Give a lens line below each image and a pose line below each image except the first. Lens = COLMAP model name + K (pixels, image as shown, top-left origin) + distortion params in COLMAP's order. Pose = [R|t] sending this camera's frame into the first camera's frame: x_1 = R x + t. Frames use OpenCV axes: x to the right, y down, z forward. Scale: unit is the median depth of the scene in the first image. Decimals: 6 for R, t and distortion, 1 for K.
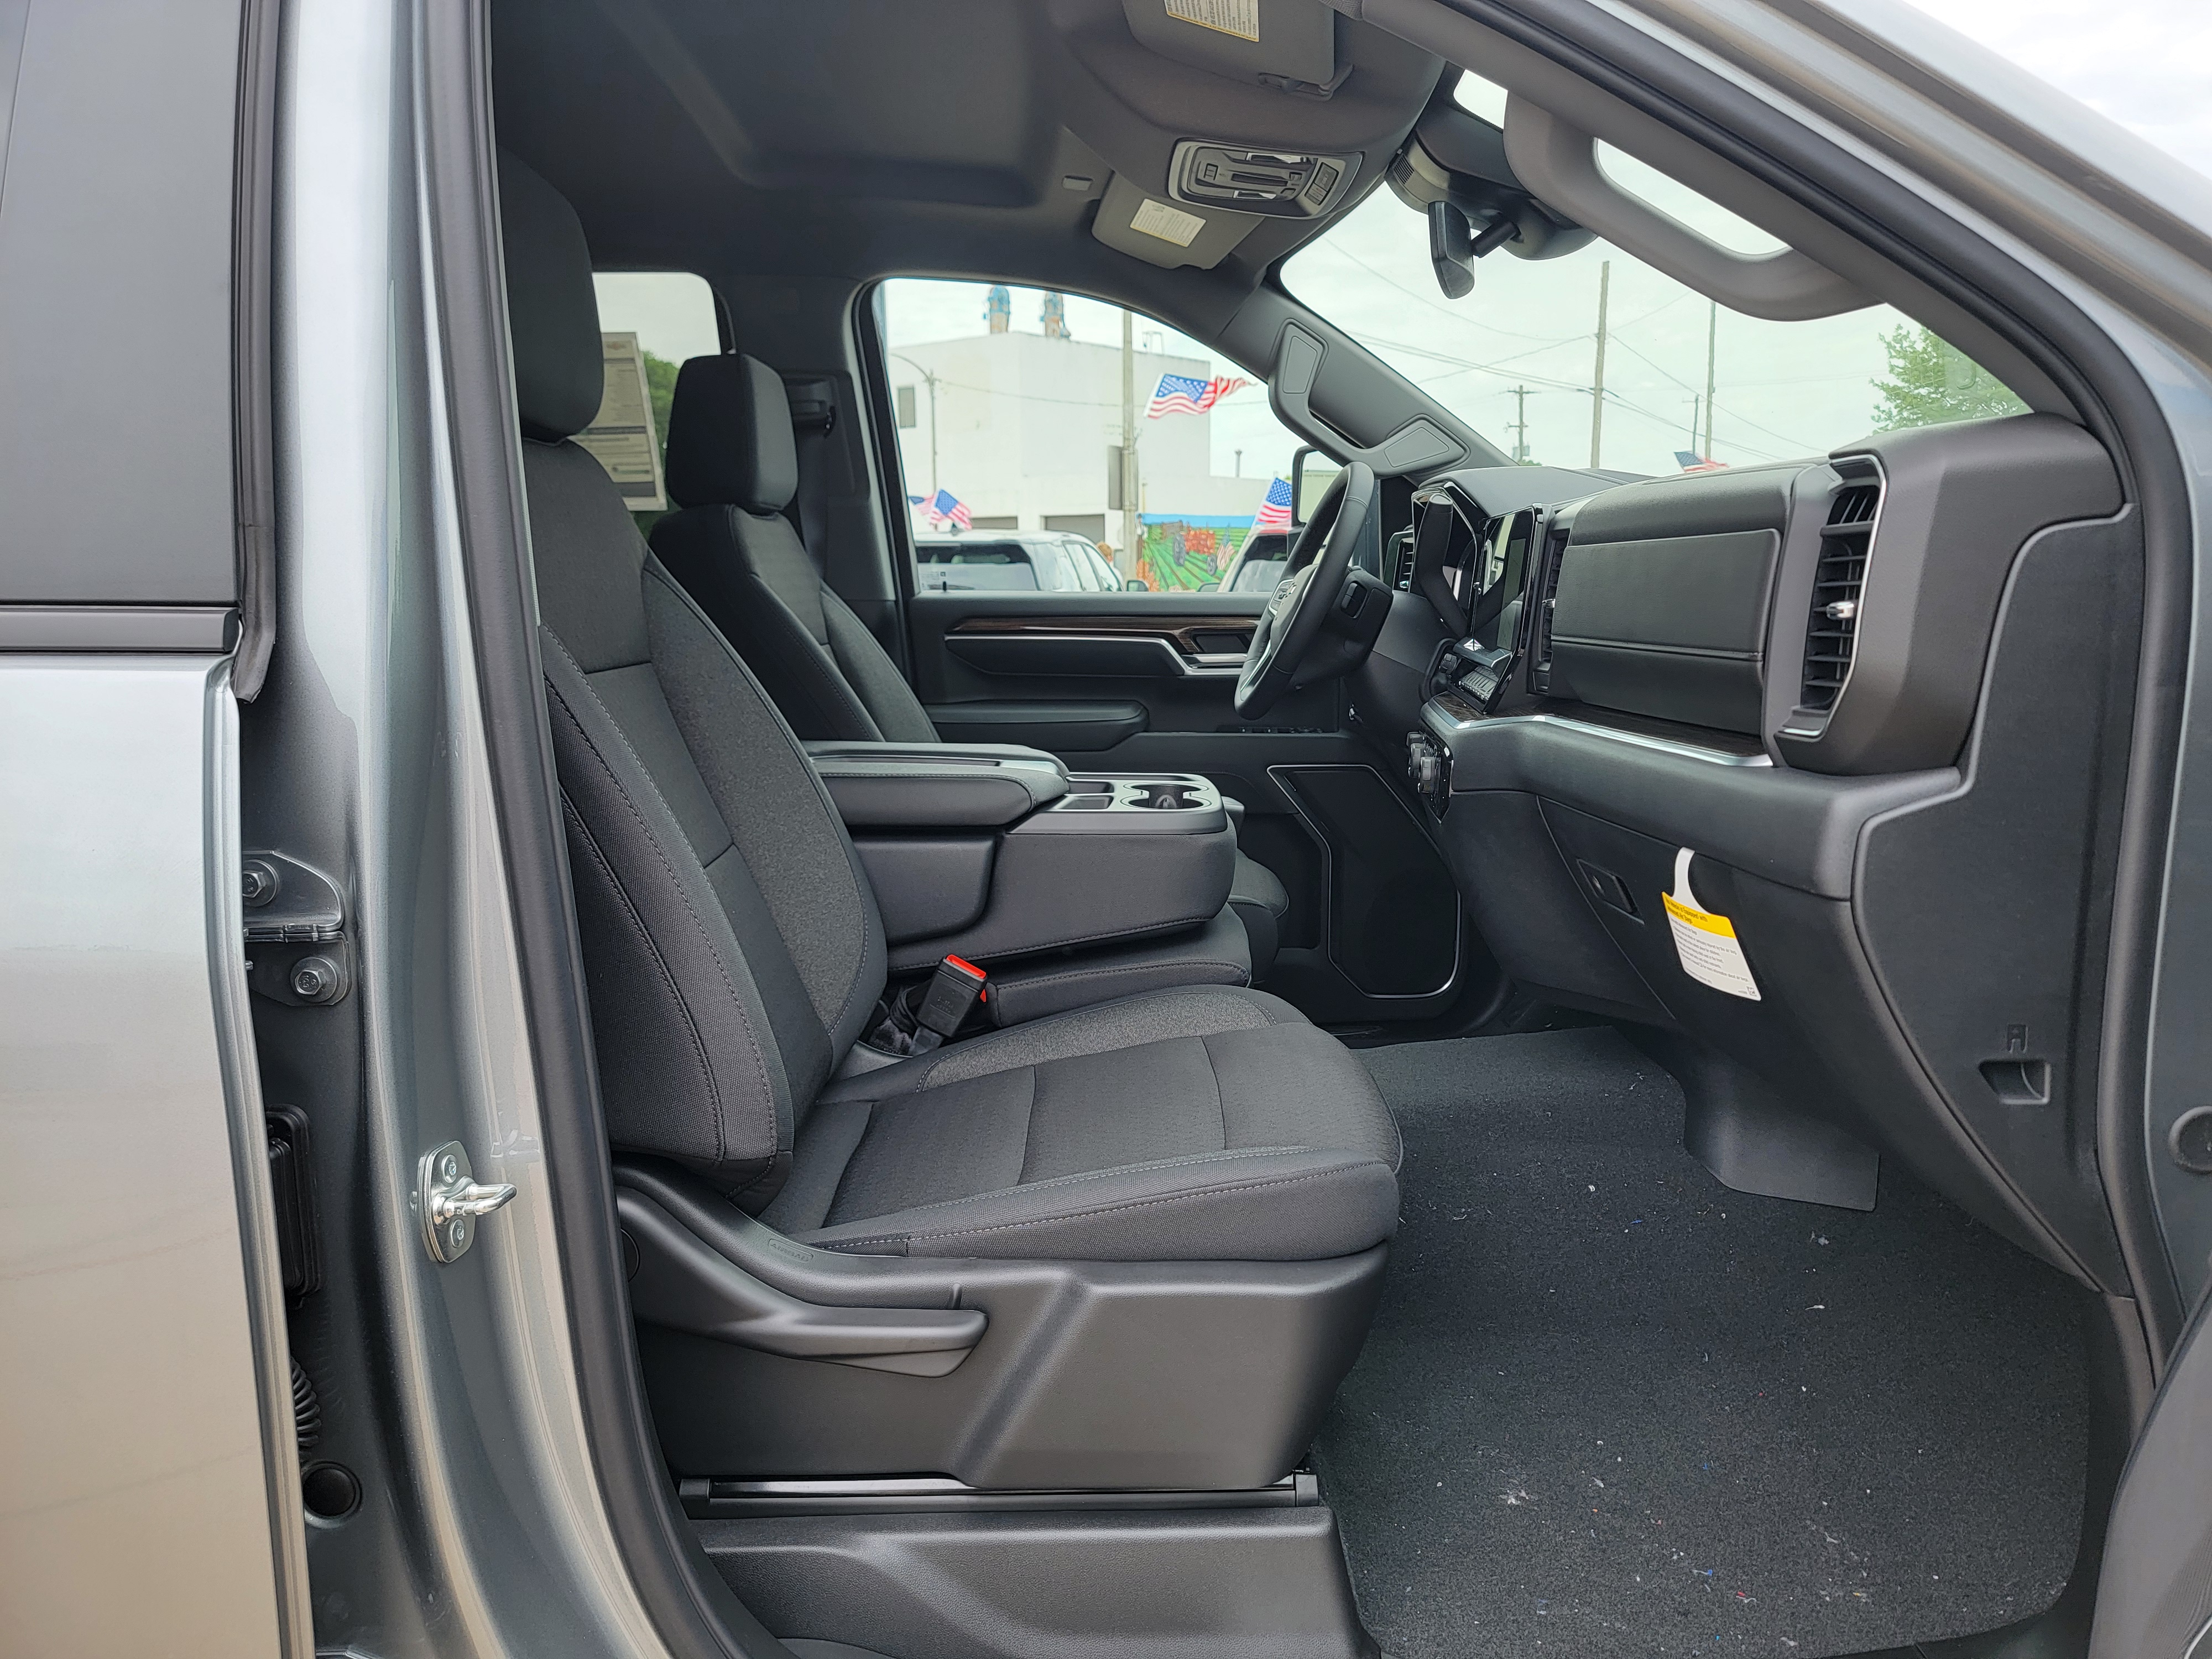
lens RADIAL K [[1525.0, 0, 1138.8], [0, 1525.0, 856.1], [0, 0, 1]] dist [0.081058, -0.073364]
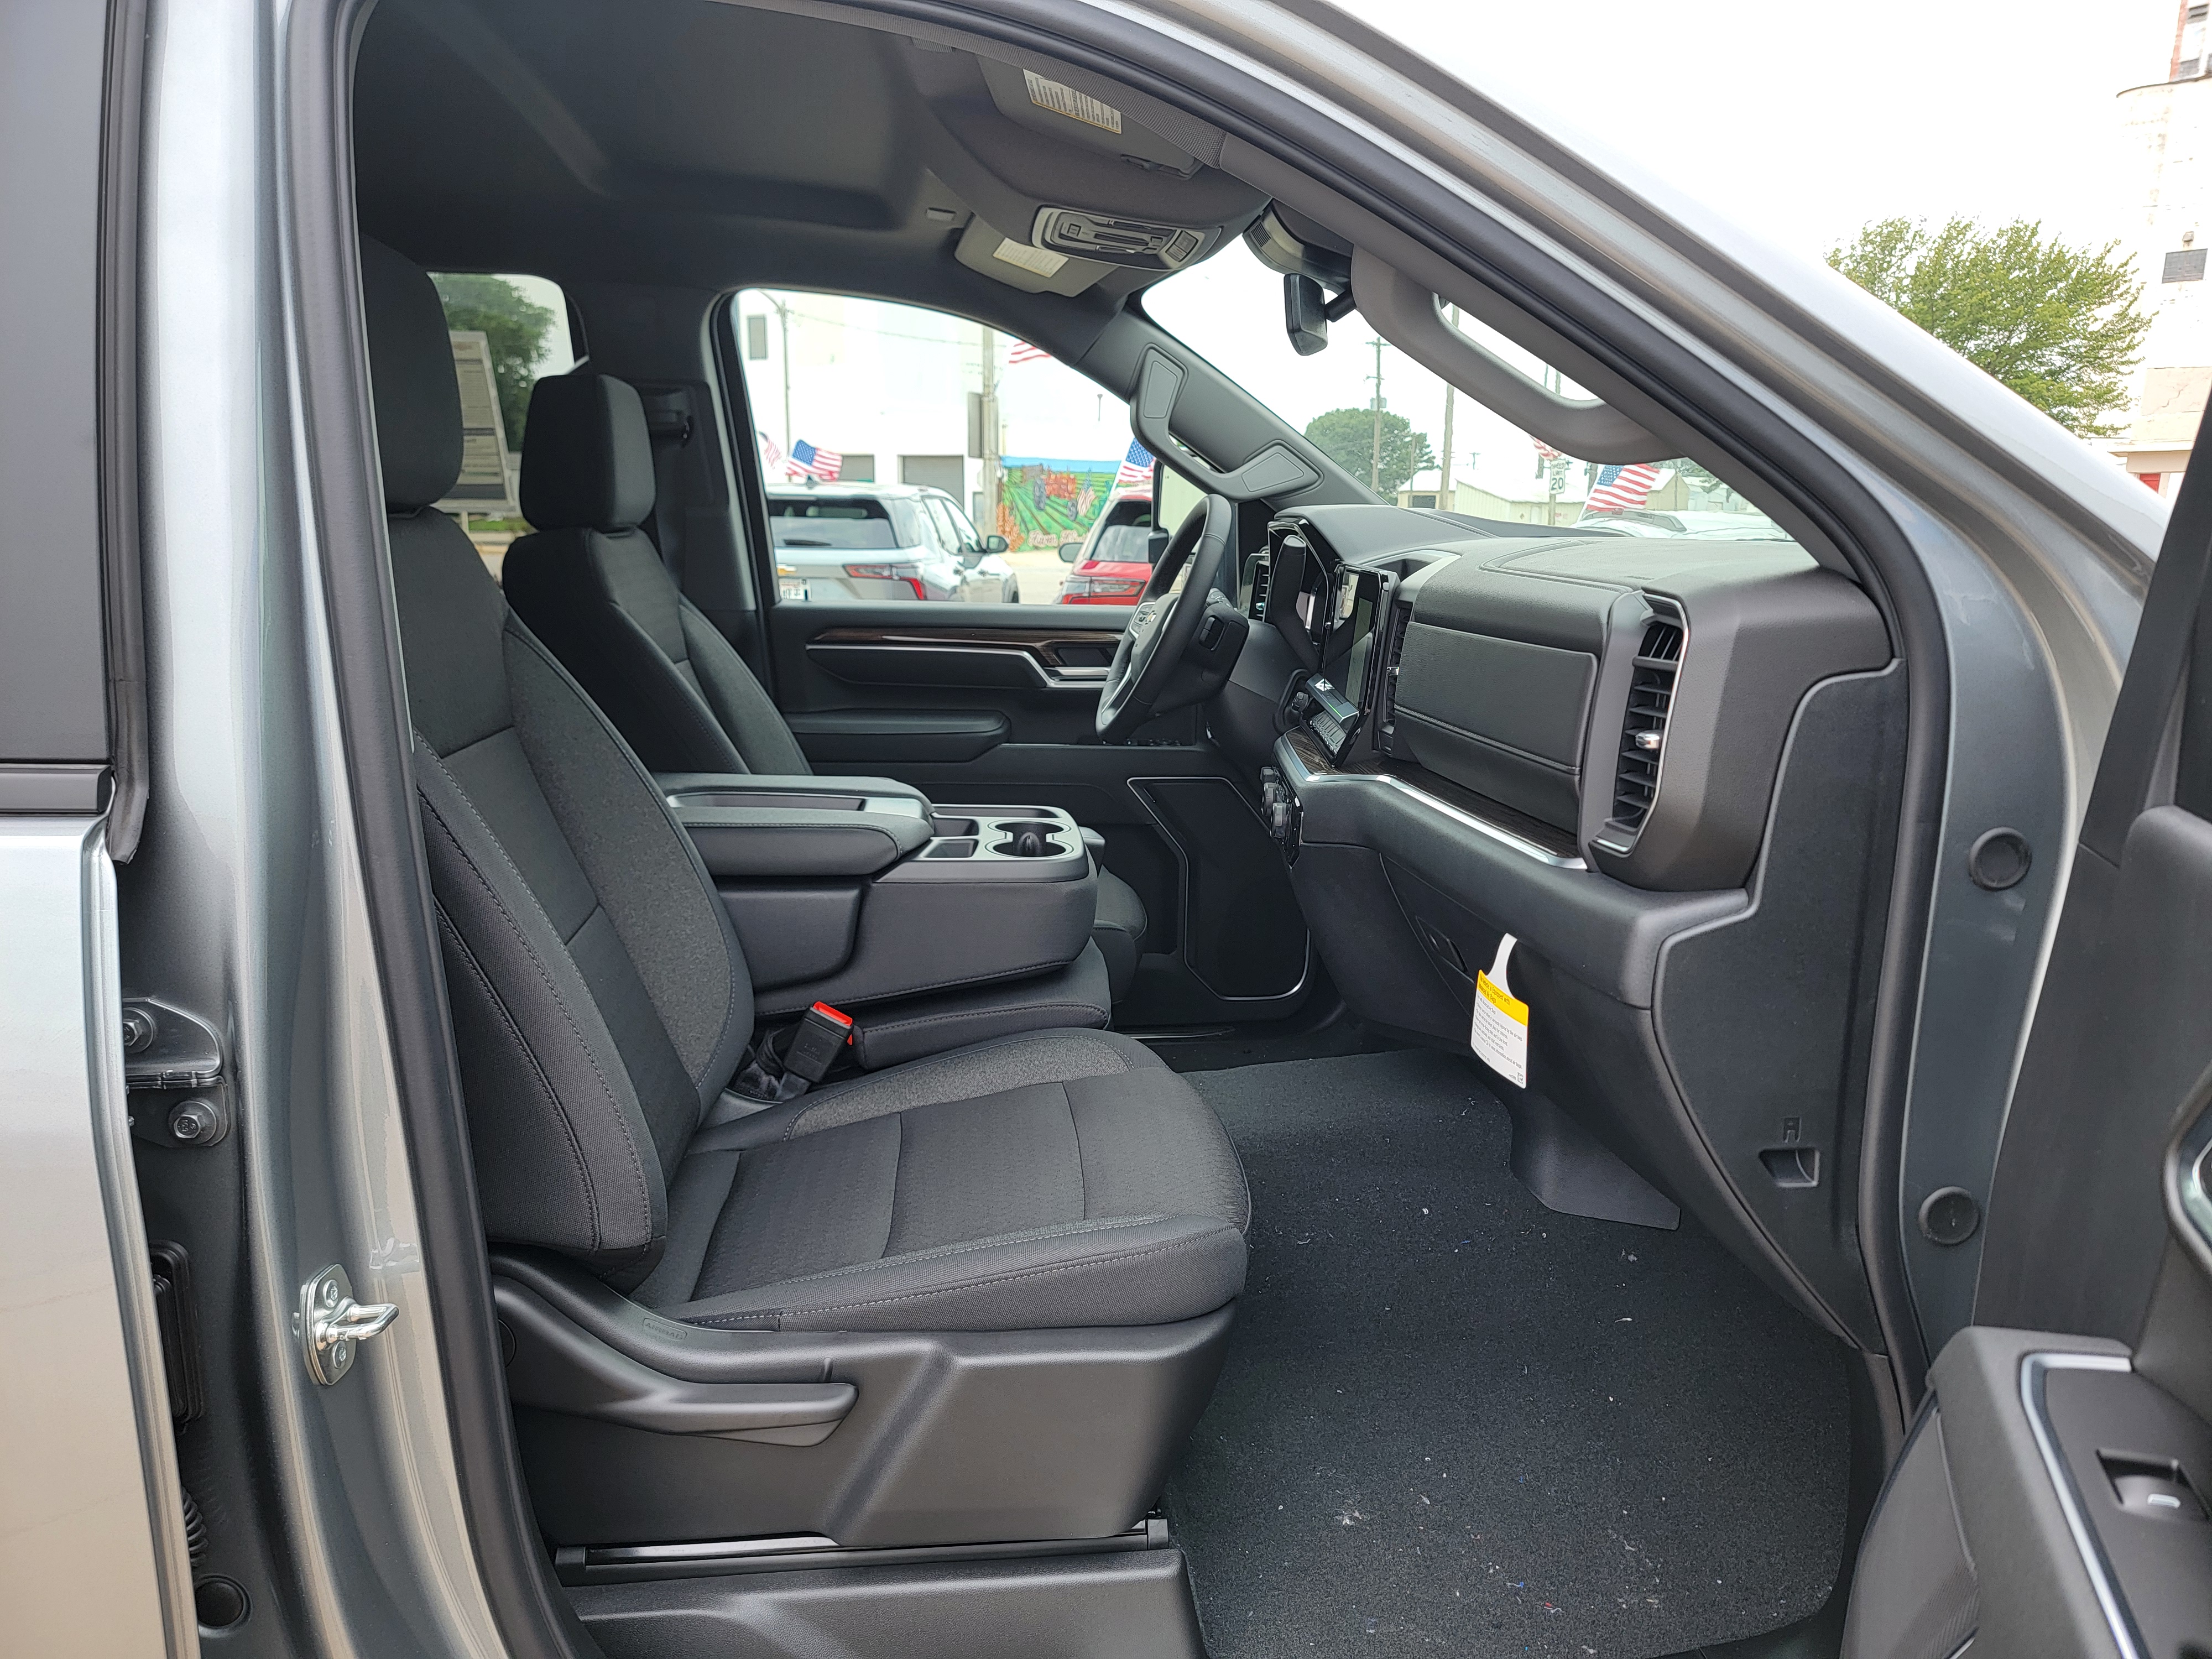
lens RADIAL K [[1535.0, 0, 1133.9], [0, 1535.0, 844.9], [0, 0, 1]] dist [0.077766, -0.065470]
pose [[0.996043, 0.002841, 0.088825, -0.005275], [-0.006631, 0.999078, 0.042406, -0.110035], [-0.088623, -0.042827, 0.995144, -0.052793]]
